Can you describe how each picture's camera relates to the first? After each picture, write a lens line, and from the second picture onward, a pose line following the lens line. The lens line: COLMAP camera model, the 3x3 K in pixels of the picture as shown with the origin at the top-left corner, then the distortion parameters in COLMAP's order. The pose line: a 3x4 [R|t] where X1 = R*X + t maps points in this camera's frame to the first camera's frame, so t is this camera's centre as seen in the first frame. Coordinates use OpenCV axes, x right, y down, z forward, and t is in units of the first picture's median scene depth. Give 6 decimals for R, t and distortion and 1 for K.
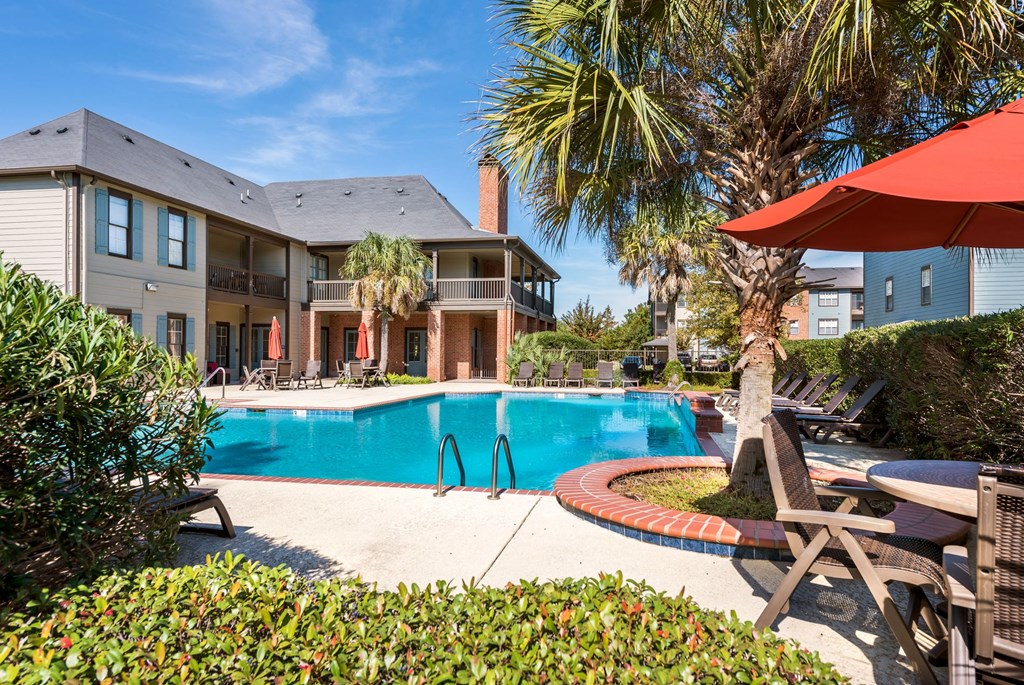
lens RADIAL K [[719.0, 0, 512.0], [0, 719.0, 342.5], [0, 0, 1]] dist [0.003419, 0.001213]
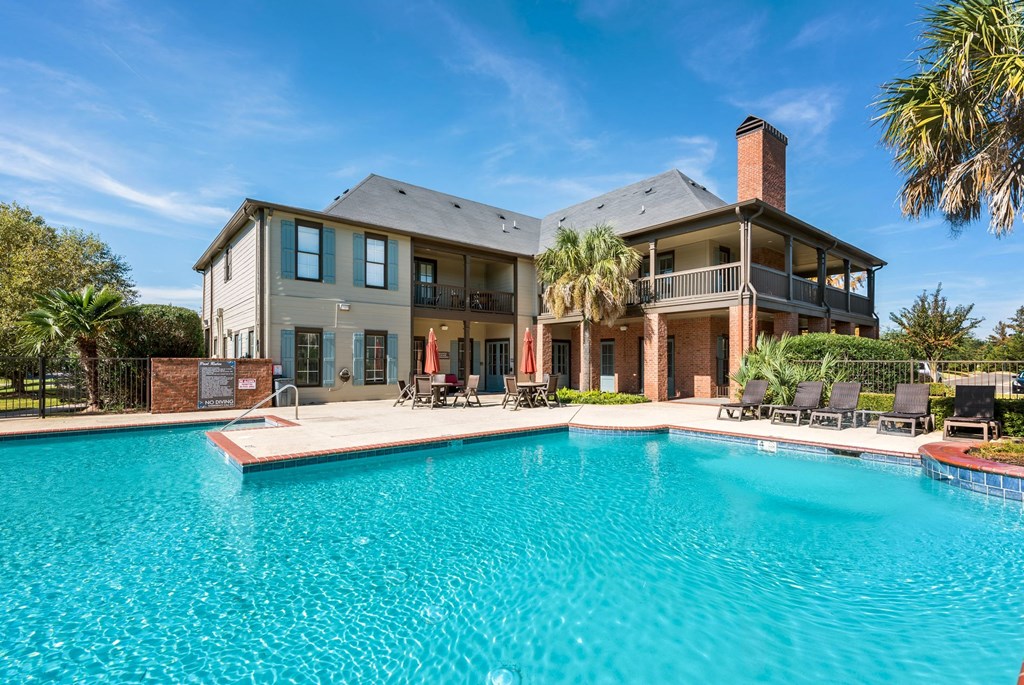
lens RADIAL K [[474.8, 0, 512.4], [0, 474.8, 359.2], [0, 0, 1]] dist [0.019750, -0.000237]
pose [[0.760094, -0.011719, -0.649707, 0.126997], [0.014384, 0.999896, -0.001208, 0.005579], [0.649653, -0.008427, 0.760184, 0.486879]]
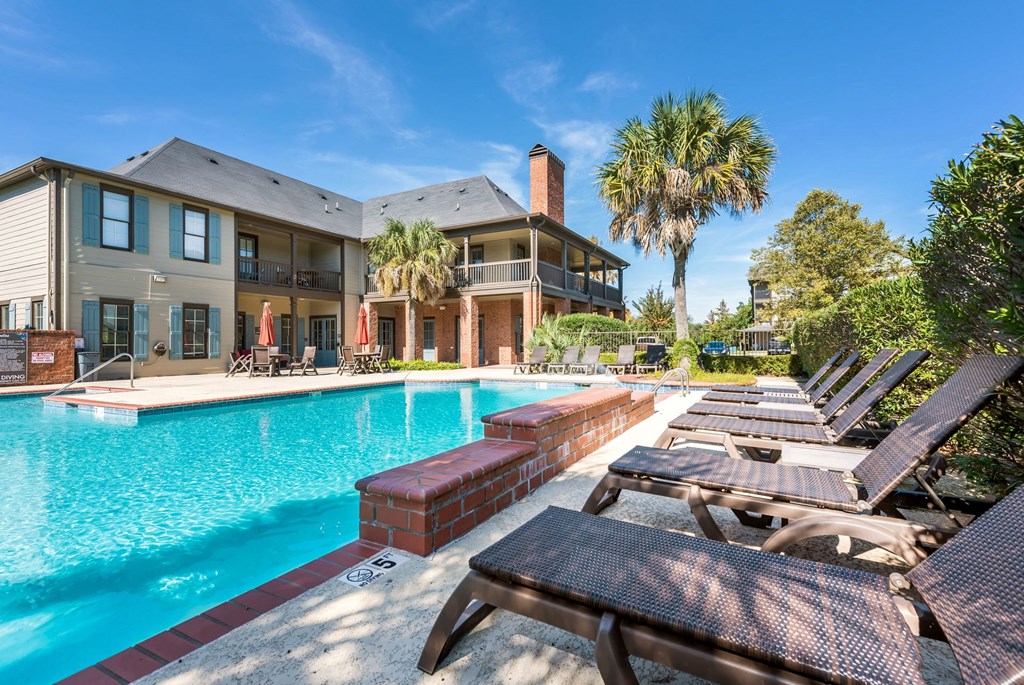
lens RADIAL K [[495.8, 0, 513.4], [0, 495.8, 336.9], [0, 0, 1]] dist [0.020022, -0.000092]
pose [[0.948161, -0.020446, -0.317131, 0.175615], [0.018933, 0.999790, -0.007854, 0.019150], [0.317225, 0.001443, 0.948349, 0.369999]]
